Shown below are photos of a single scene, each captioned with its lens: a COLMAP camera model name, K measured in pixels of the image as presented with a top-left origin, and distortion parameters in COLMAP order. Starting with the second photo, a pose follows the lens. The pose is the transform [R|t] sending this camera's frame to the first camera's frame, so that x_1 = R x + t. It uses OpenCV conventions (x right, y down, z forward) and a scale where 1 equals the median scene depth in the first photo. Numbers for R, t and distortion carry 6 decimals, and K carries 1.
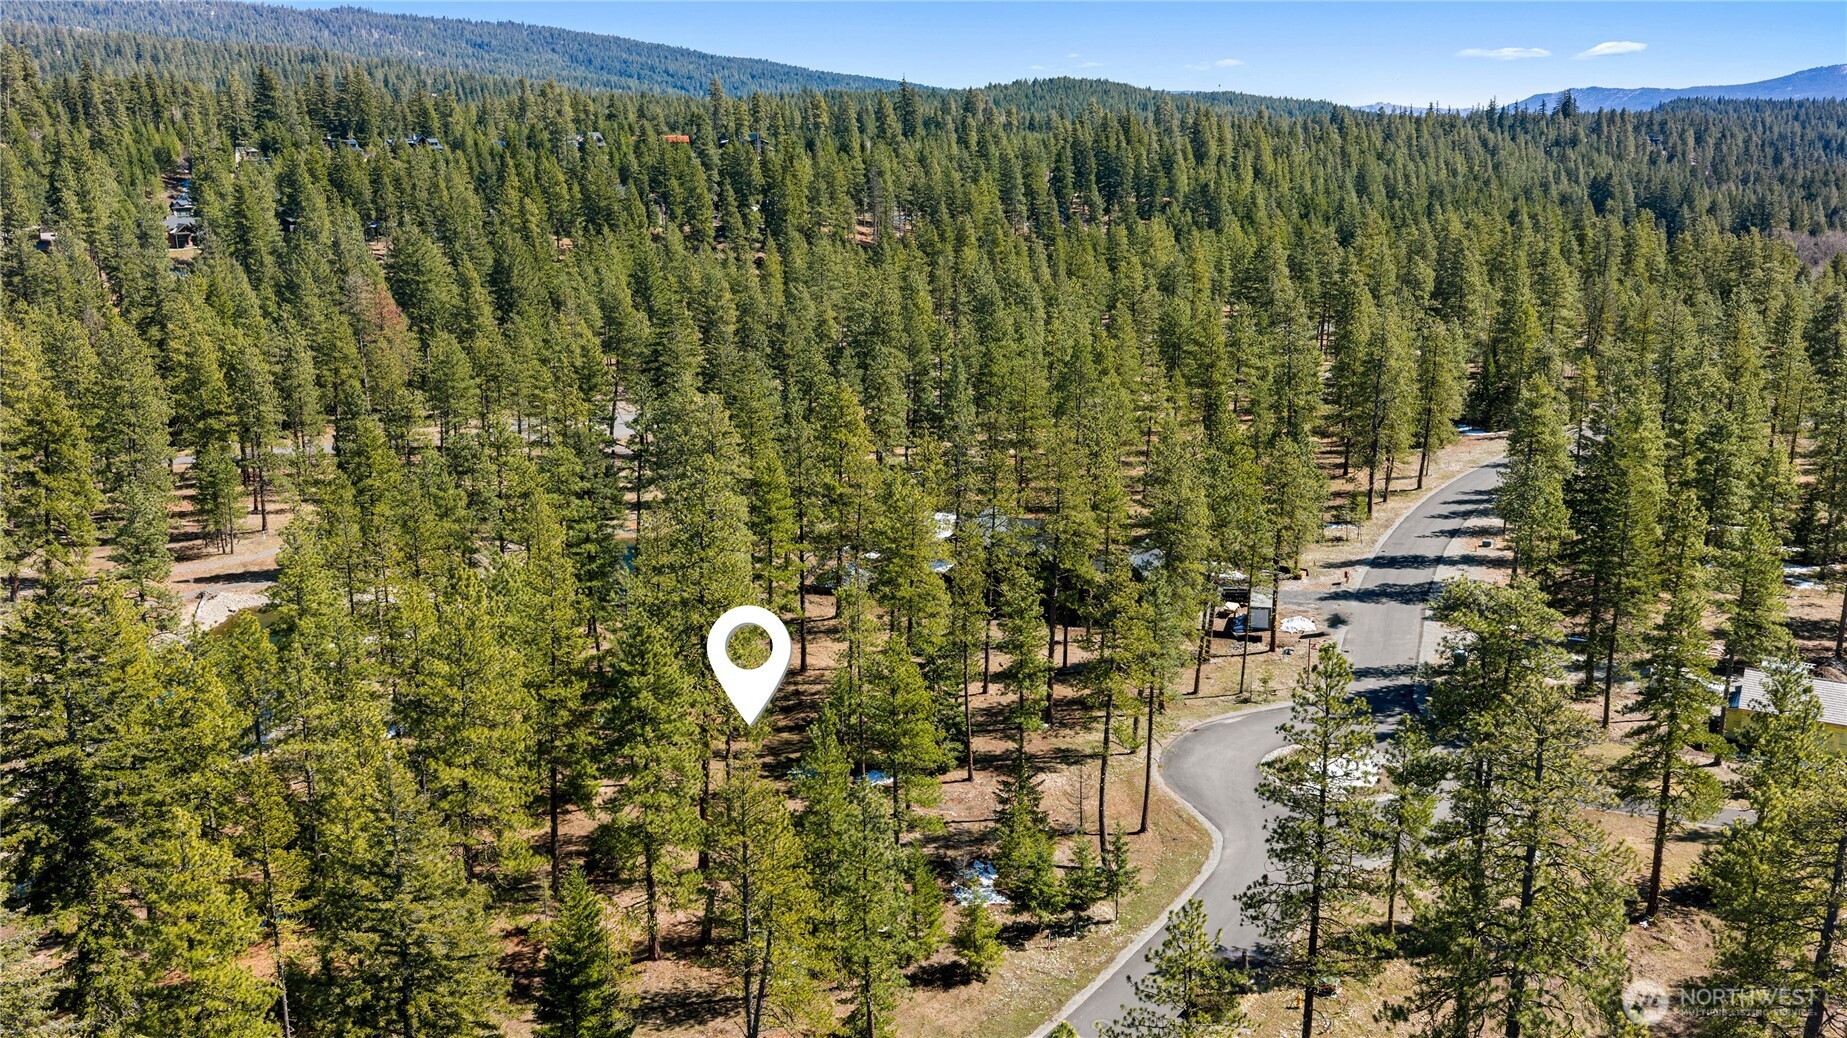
lens RADIAL K [[1498.9, 0, 908.8], [0, 1498.9, 521.2], [0, 0, 1]] dist [0.038546, -0.060395]
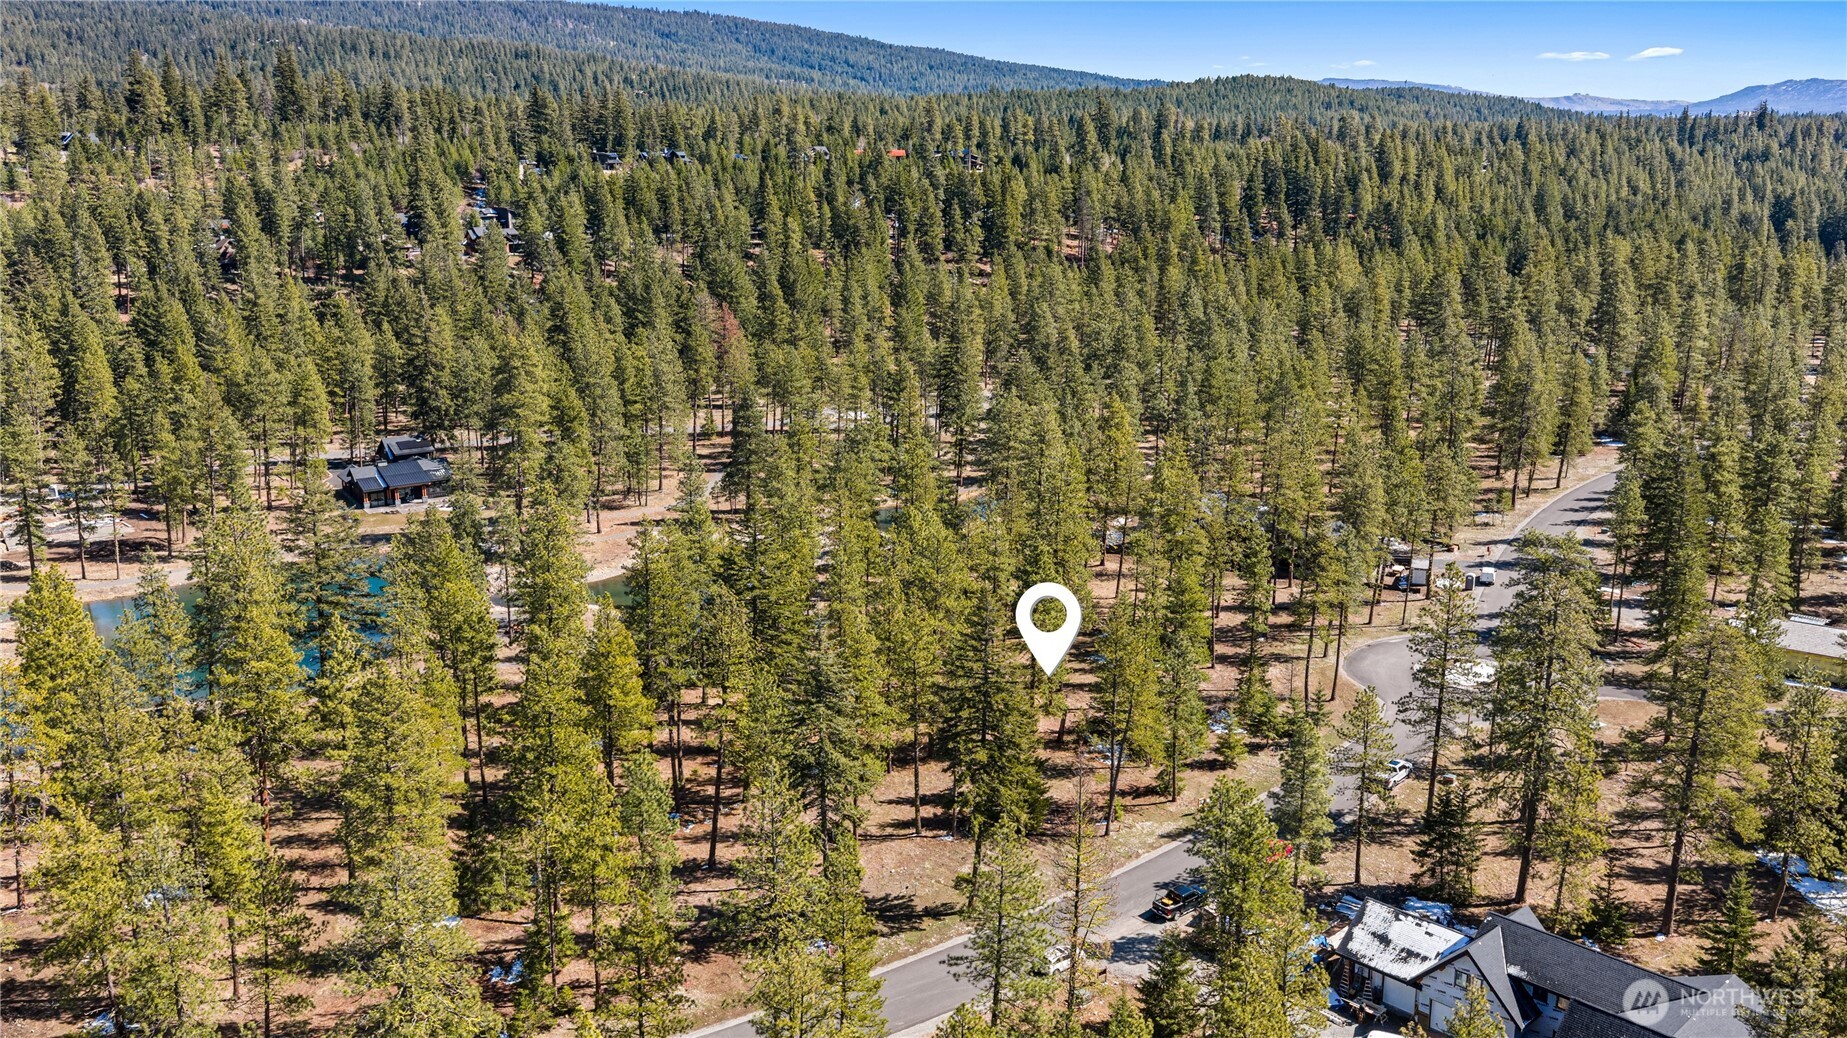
lens RADIAL K [[1498.9, 0, 931.3], [0, 1498.9, 516.6], [0, 0, 1]] dist [0.038546, -0.060395]
pose [[0.995150, 0.034651, -0.092069, -0.028740], [-0.034350, 0.999398, 0.004844, 0.006749], [0.092182, -0.001657, 0.995741, -0.138458]]
